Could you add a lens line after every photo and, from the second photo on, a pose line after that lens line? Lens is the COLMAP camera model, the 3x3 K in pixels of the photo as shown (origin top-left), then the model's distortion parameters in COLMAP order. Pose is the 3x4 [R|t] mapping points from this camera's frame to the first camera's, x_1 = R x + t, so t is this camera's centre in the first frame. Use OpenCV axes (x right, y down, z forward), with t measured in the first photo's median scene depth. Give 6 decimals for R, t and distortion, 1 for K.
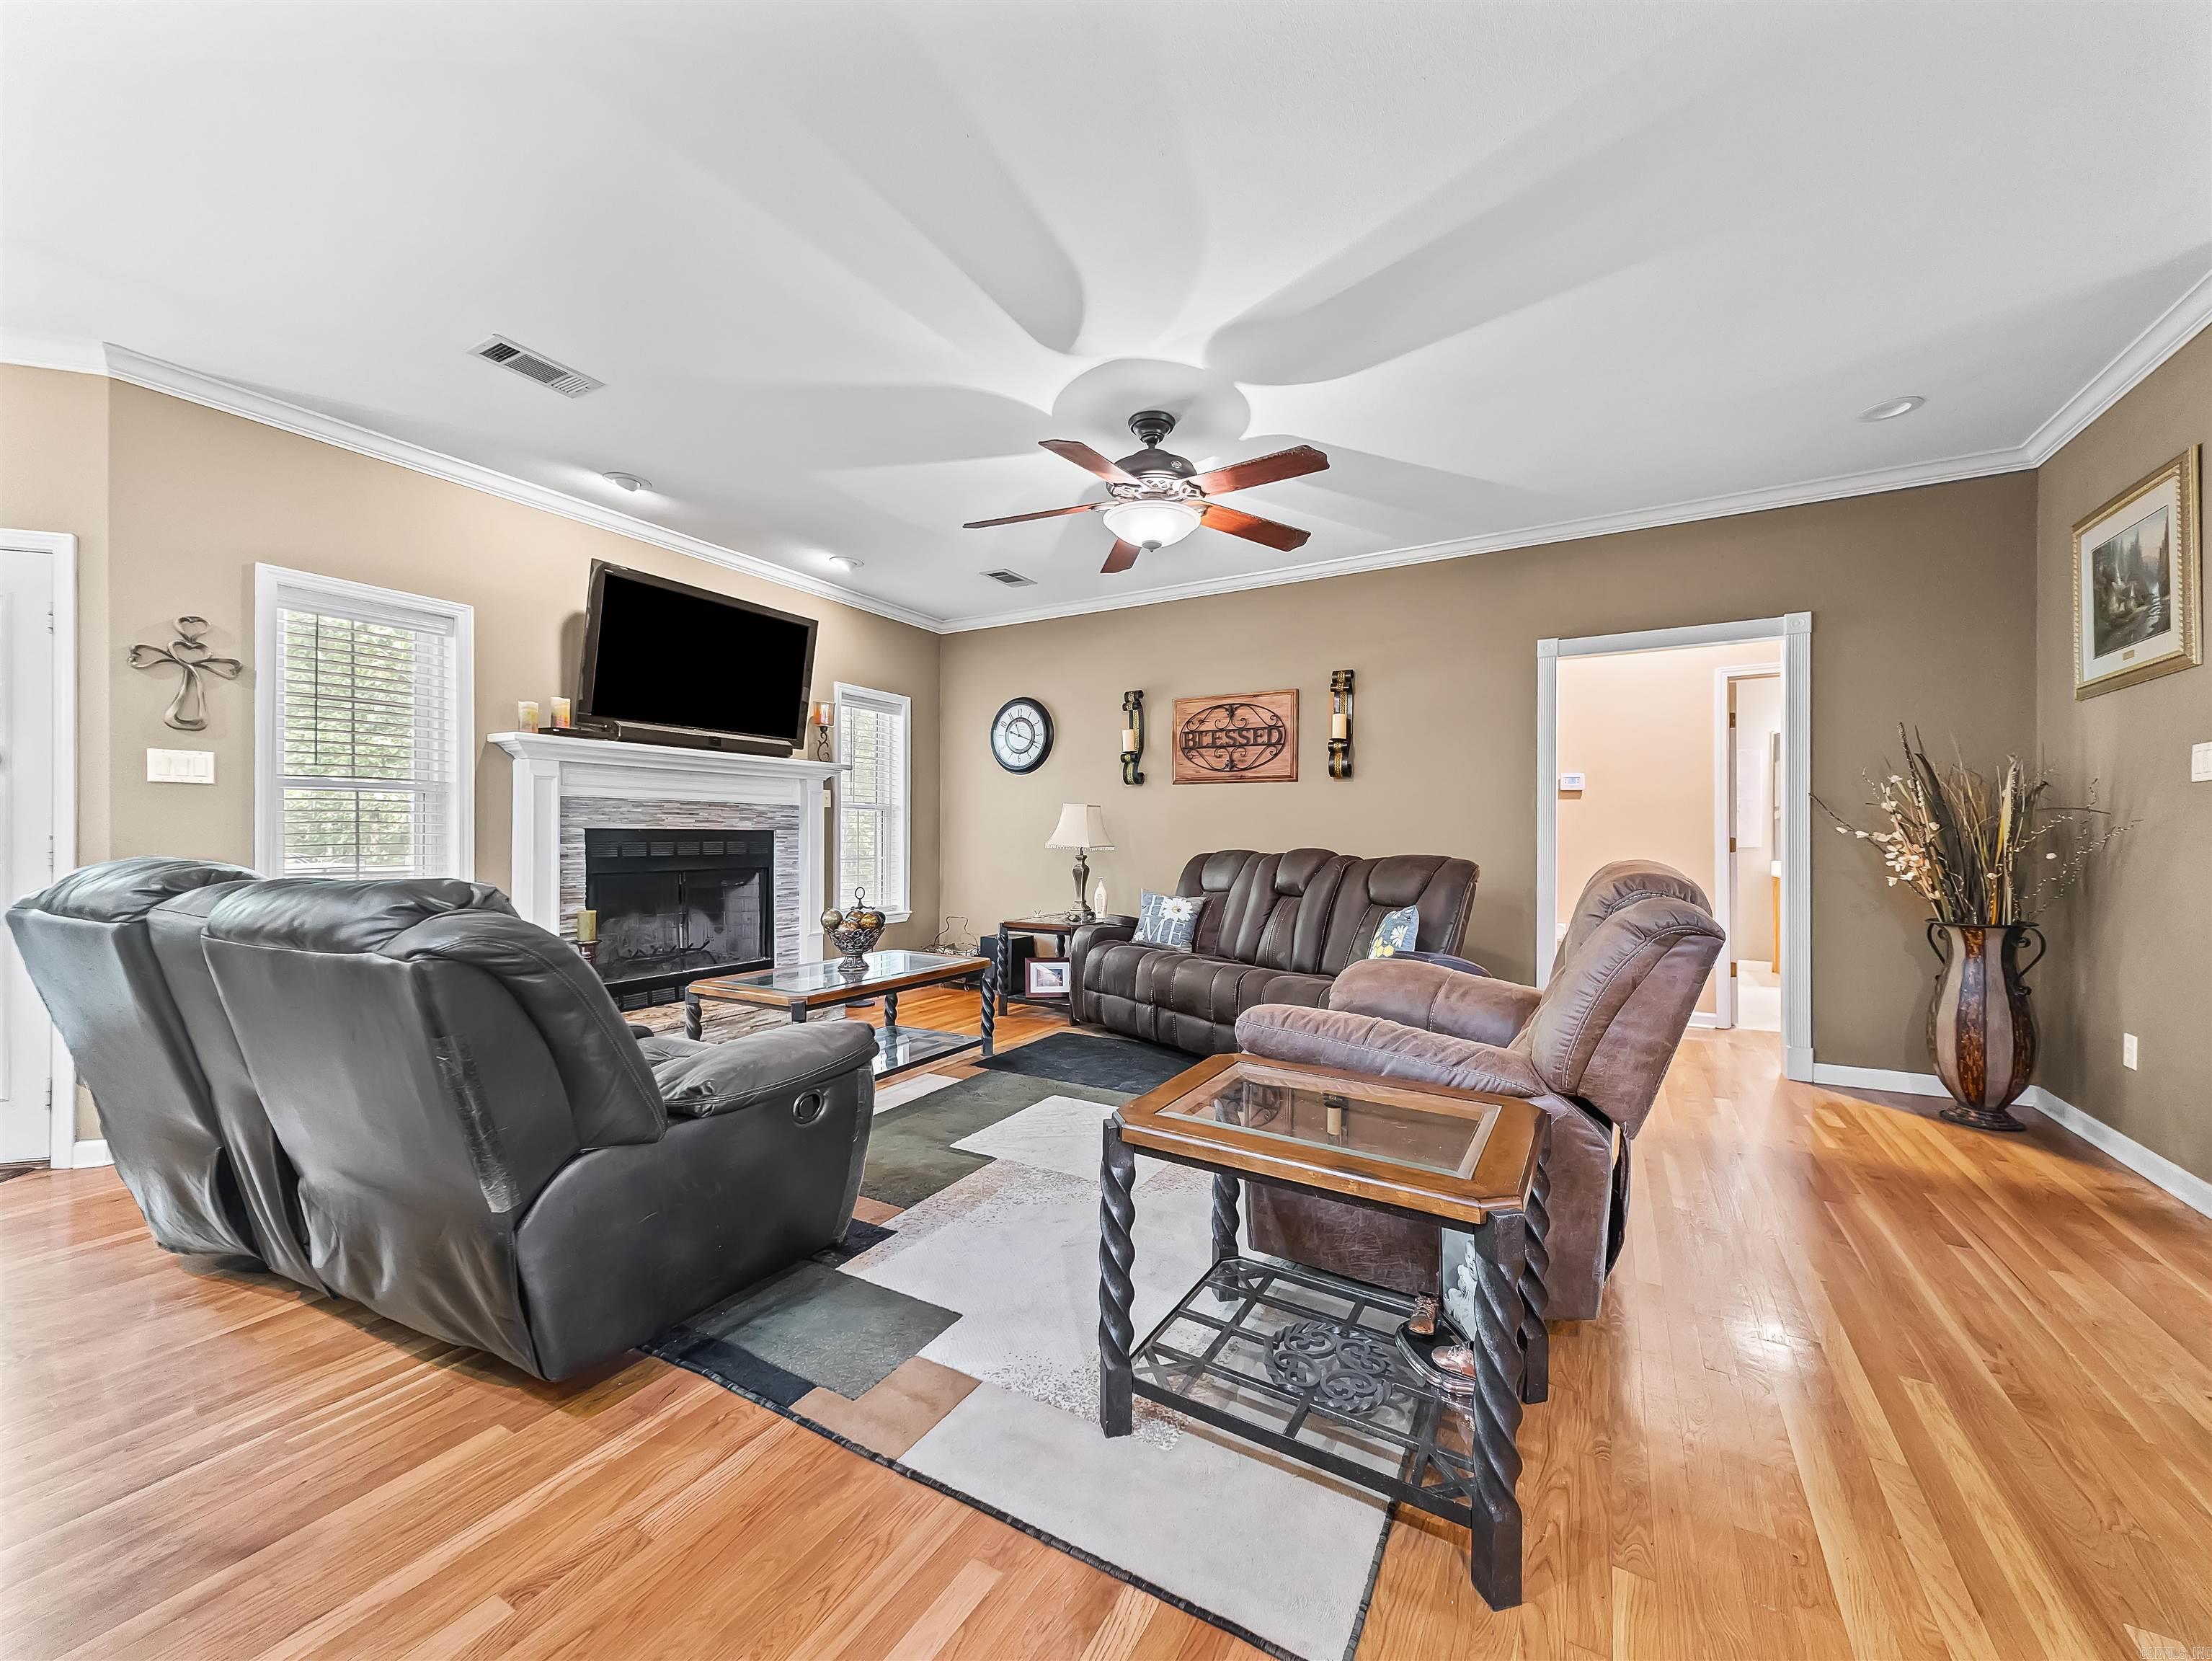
lens RADIAL K [[853.1, 0, 1109.9], [0, 853.1, 832.5], [0, 0, 1]] dist [0.031555, -0.012135]
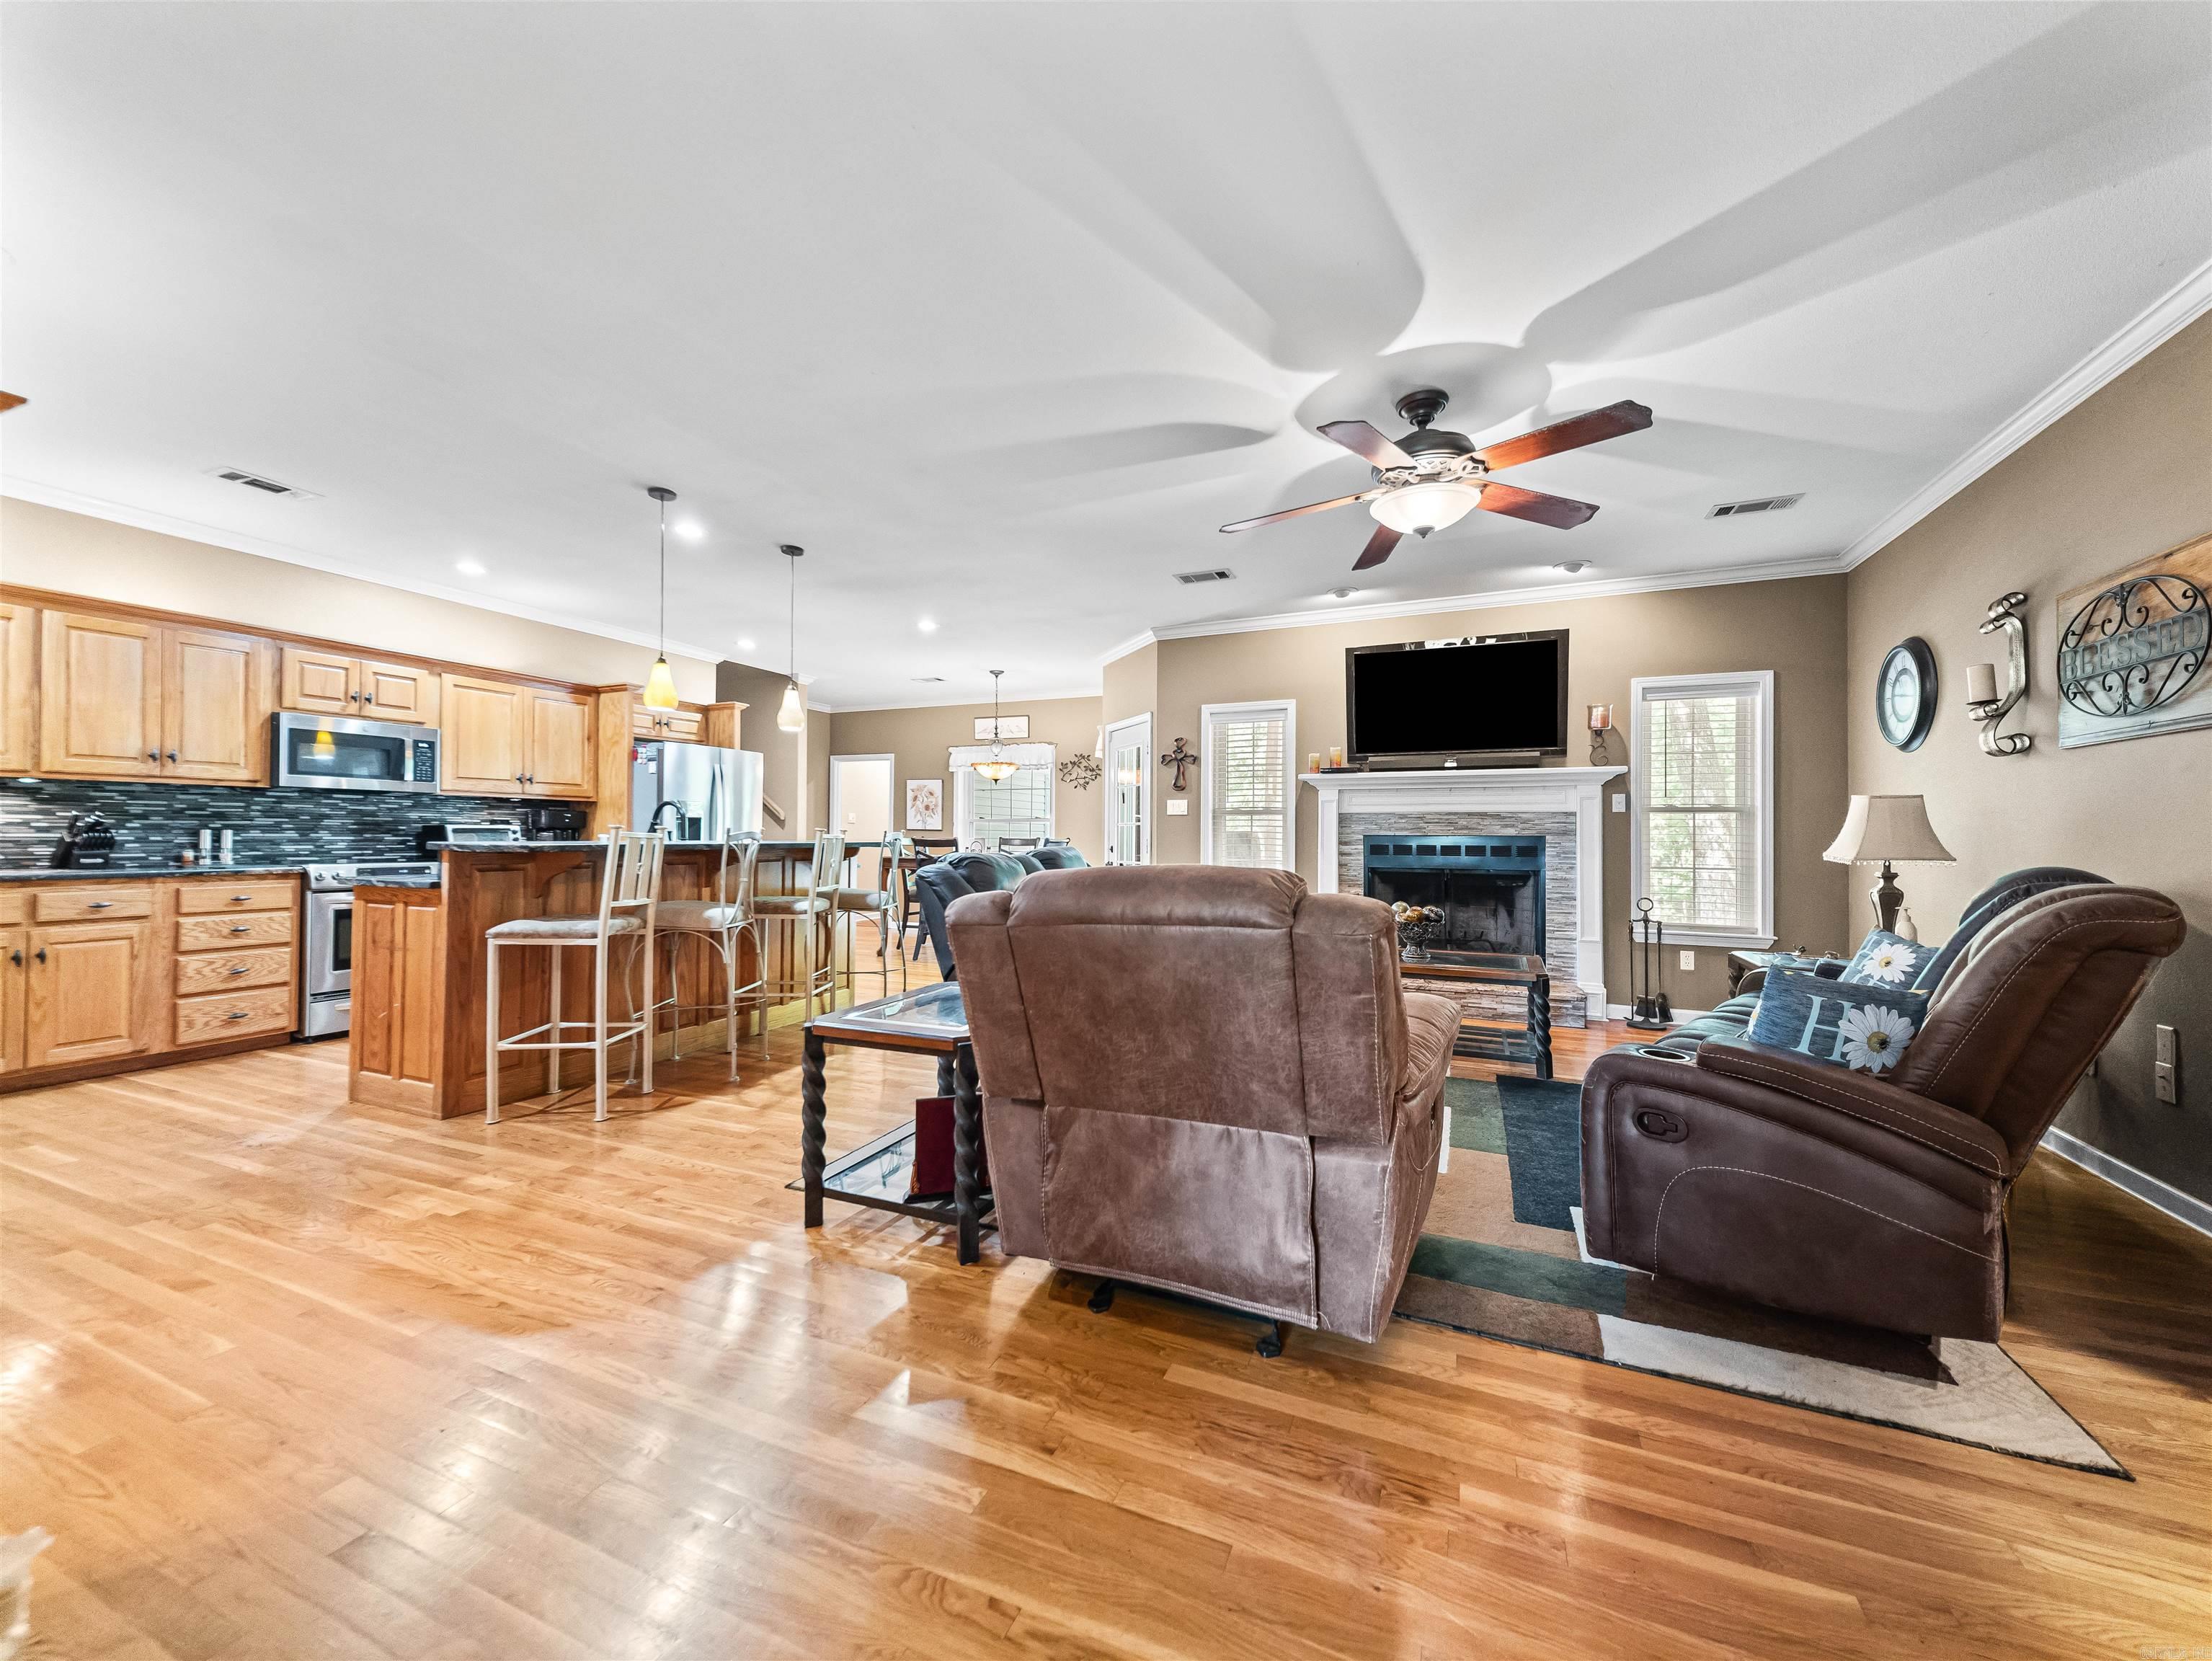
lens RADIAL K [[850.7, 0, 1114.4], [0, 850.7, 829.0], [0, 0, 1]] dist [0.031477, -0.010172]
pose [[0.113655, -0.012943, -0.993436, 0.612896], [-0.002985, 0.999906, -0.013368, 0.004134], [0.993516, 0.004485, 0.113605, 0.362450]]
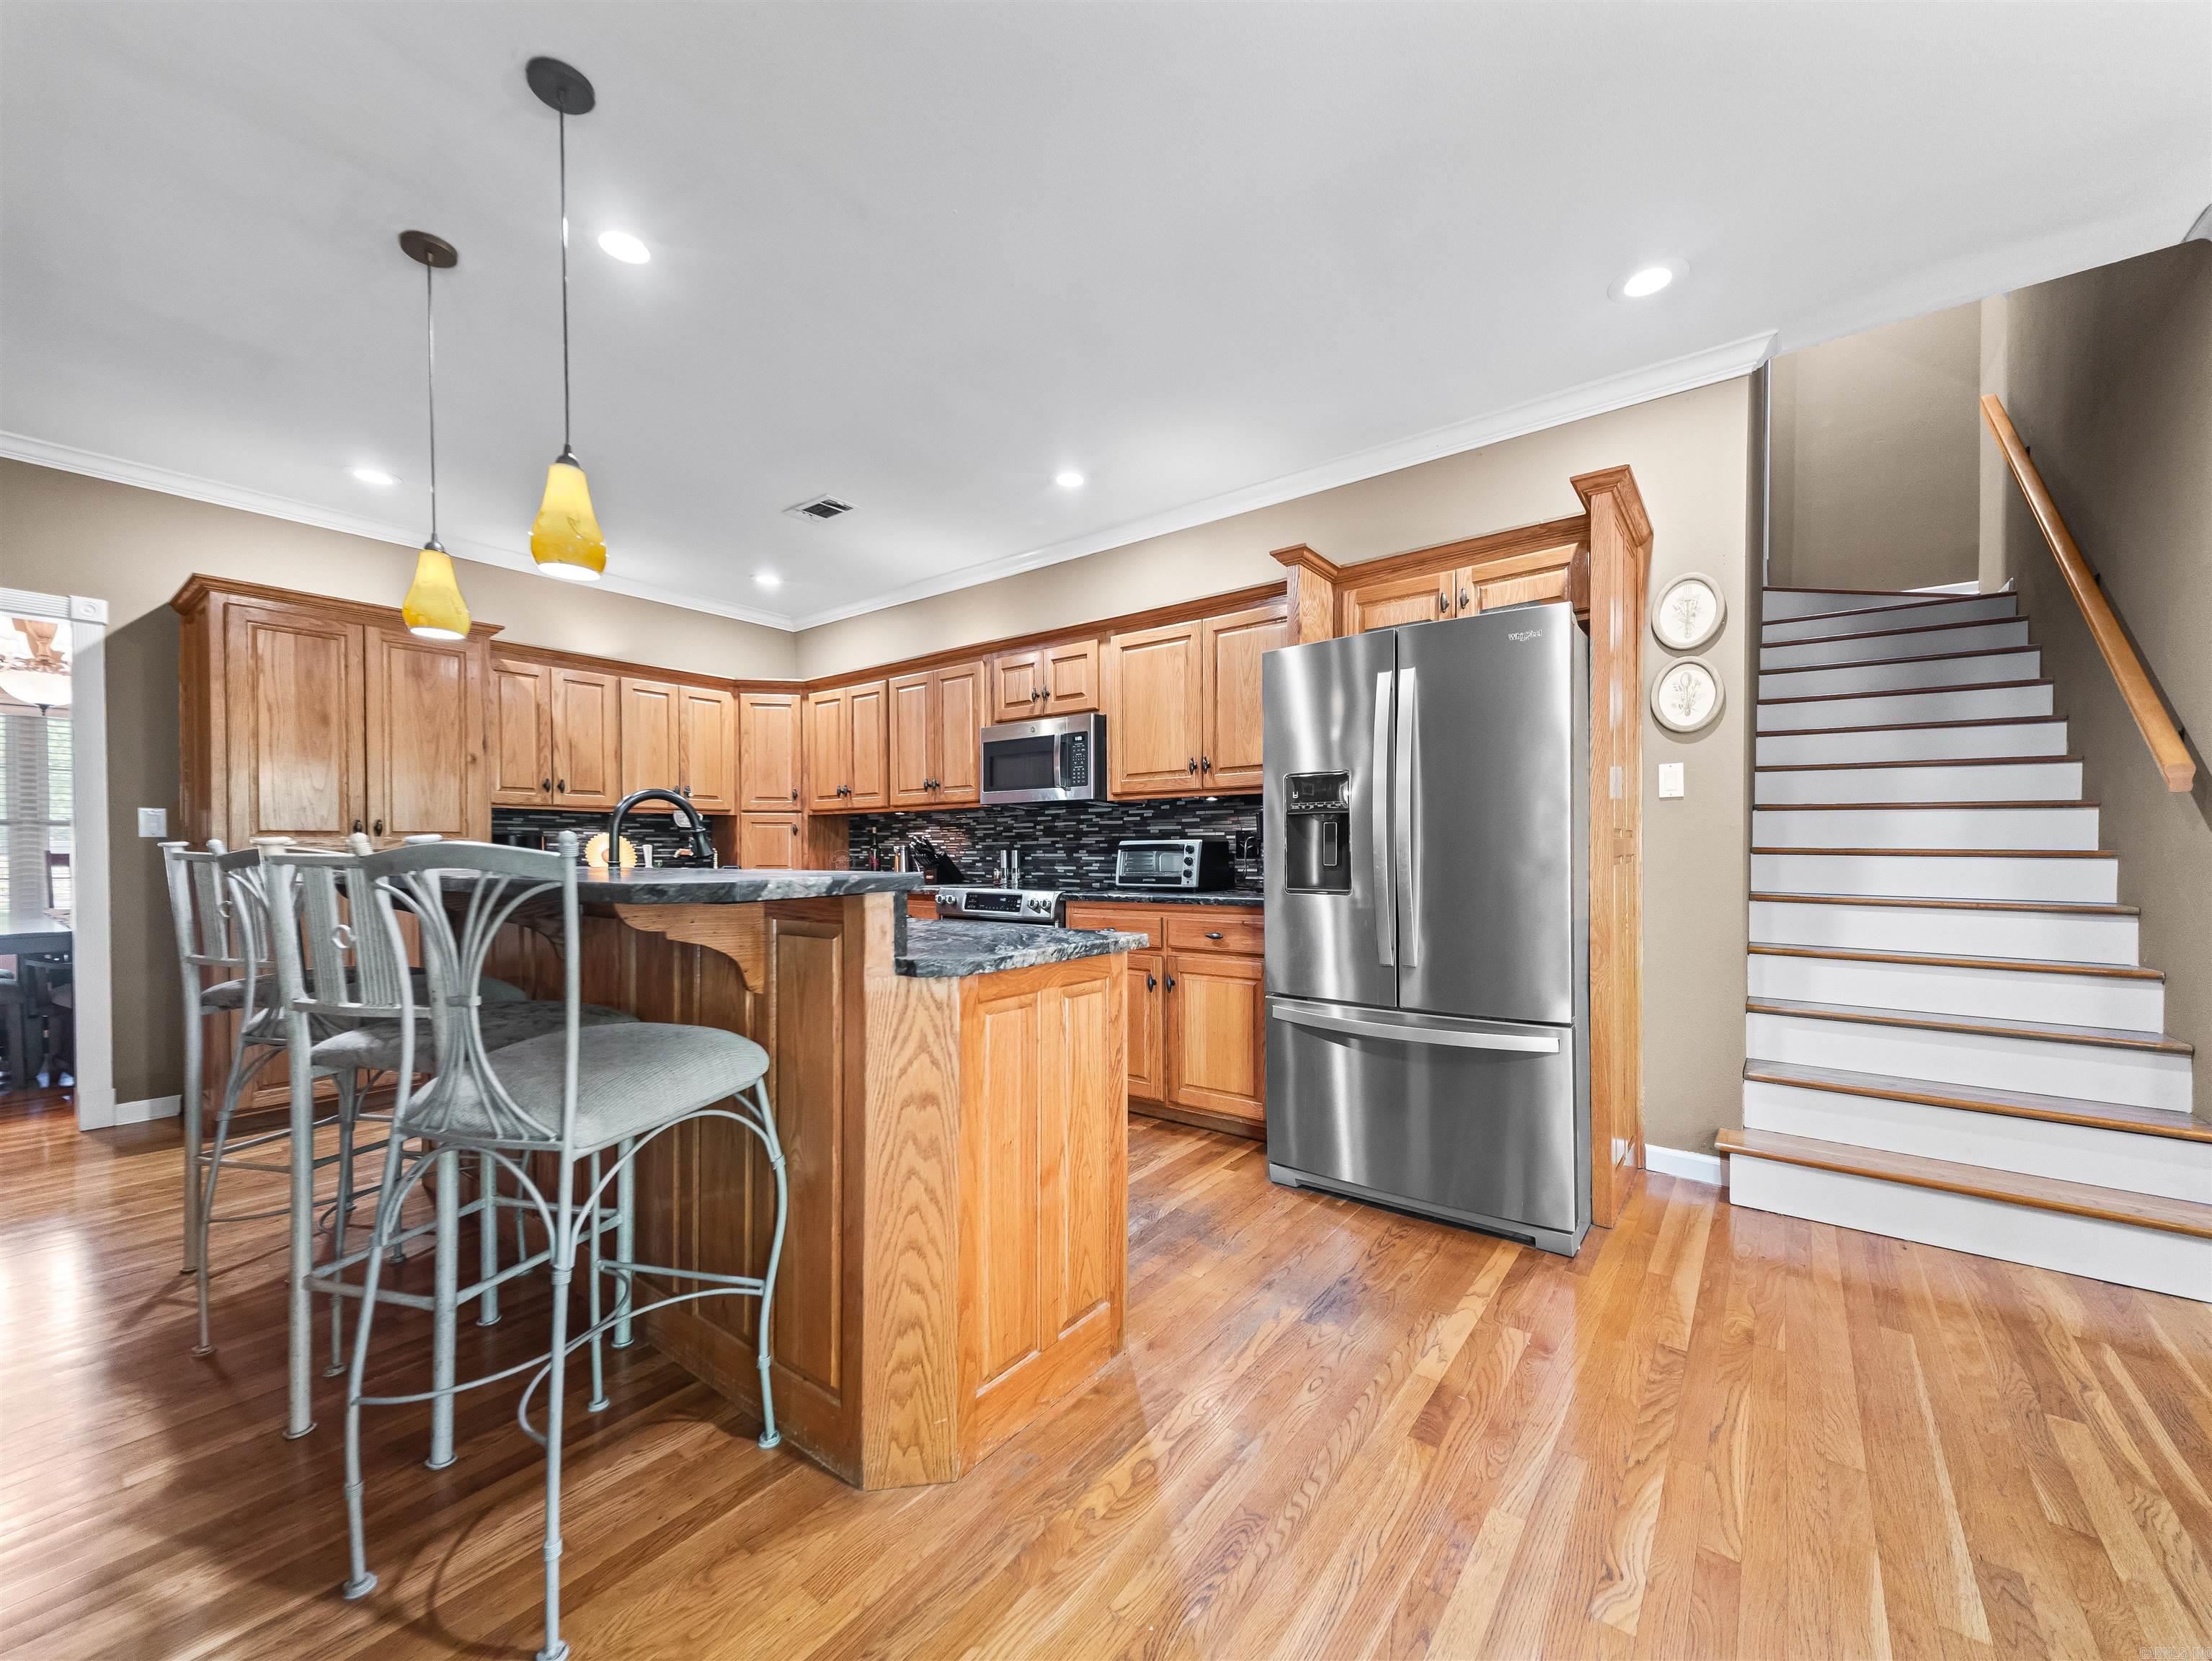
lens RADIAL K [[856.4, 0, 1151.4], [0, 856.4, 851.9], [0, 0, 1]] dist [0.000344, -0.011906]
pose [[-0.994796, -0.002062, 0.101869, -0.632975], [-0.002112, 0.999998, -0.000386, -0.002381], [-0.101868, -0.000599, -0.994798, 0.433785]]
